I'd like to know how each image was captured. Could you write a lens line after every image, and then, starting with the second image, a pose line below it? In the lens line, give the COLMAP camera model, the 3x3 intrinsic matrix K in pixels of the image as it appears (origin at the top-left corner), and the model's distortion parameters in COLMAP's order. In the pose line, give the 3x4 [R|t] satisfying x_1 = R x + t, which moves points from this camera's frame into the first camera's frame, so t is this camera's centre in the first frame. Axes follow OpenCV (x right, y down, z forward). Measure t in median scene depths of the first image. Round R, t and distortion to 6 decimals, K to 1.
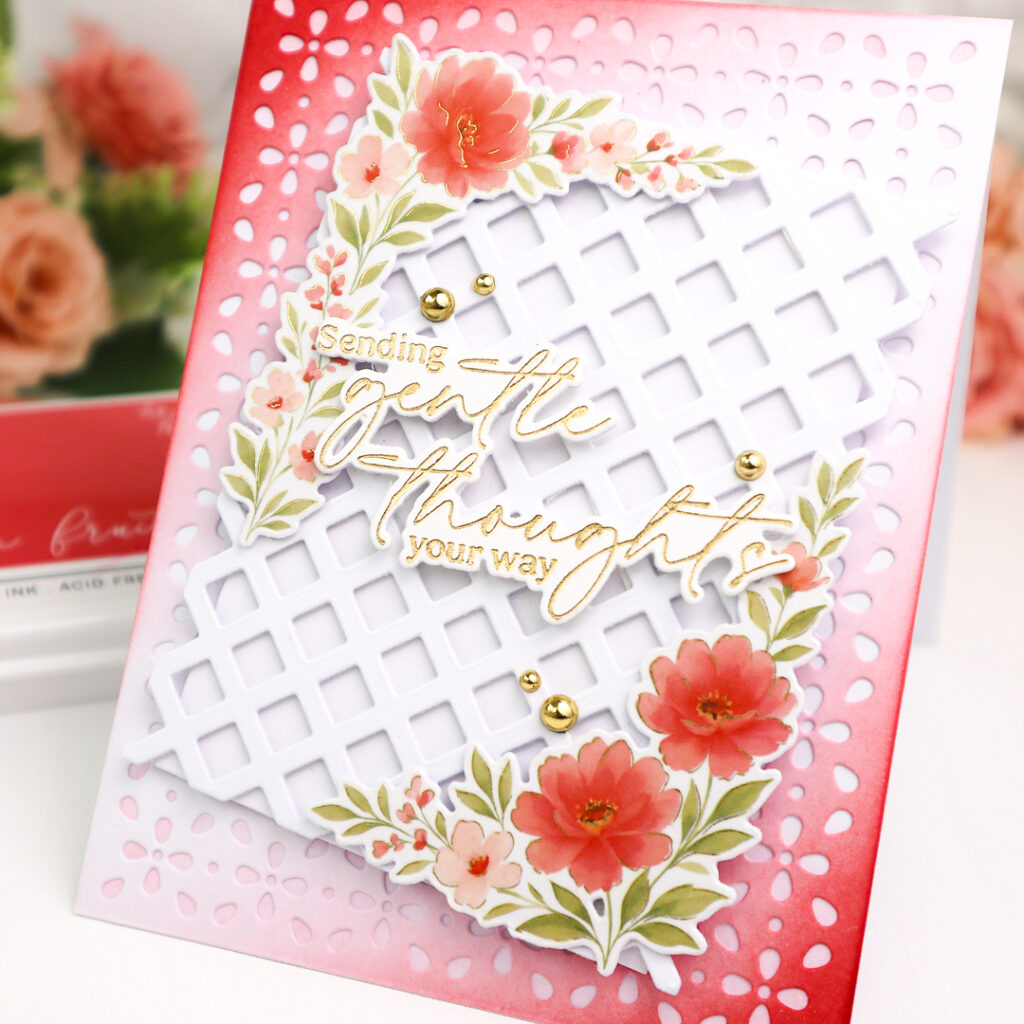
lens RADIAL K [[1744.0, 0, 456.3], [0, 1744.0, 523.7], [0, 0, 1]] dist [0.048425, 0.000000]
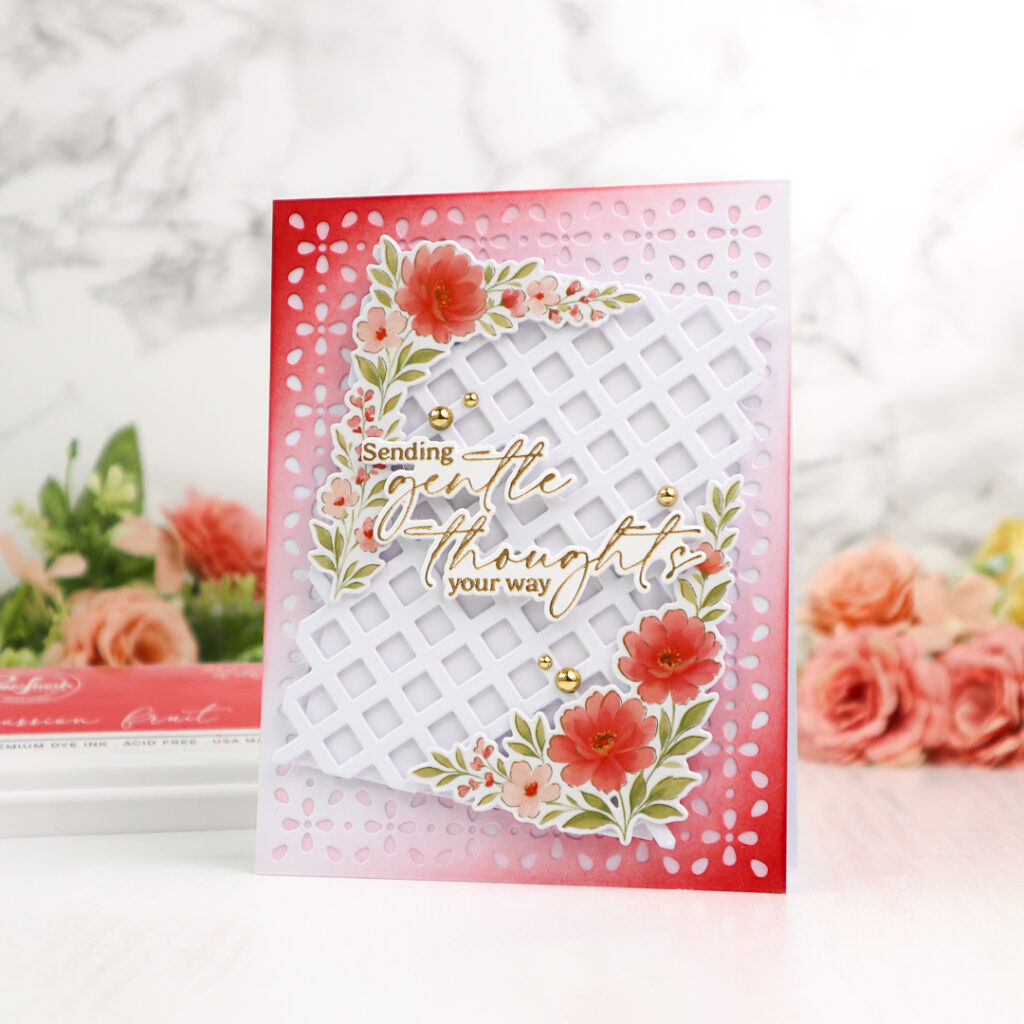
lens RADIAL K [[1912.2, 0, 533.2], [0, 1912.2, 563.3], [0, 0, 1]] dist [0.030842, 0.000000]
pose [[0.984886, -0.157508, 0.072048, -0.071592], [0.156368, 0.987471, 0.021234, -0.028936], [-0.074490, -0.009647, 0.997175, -0.617728]]
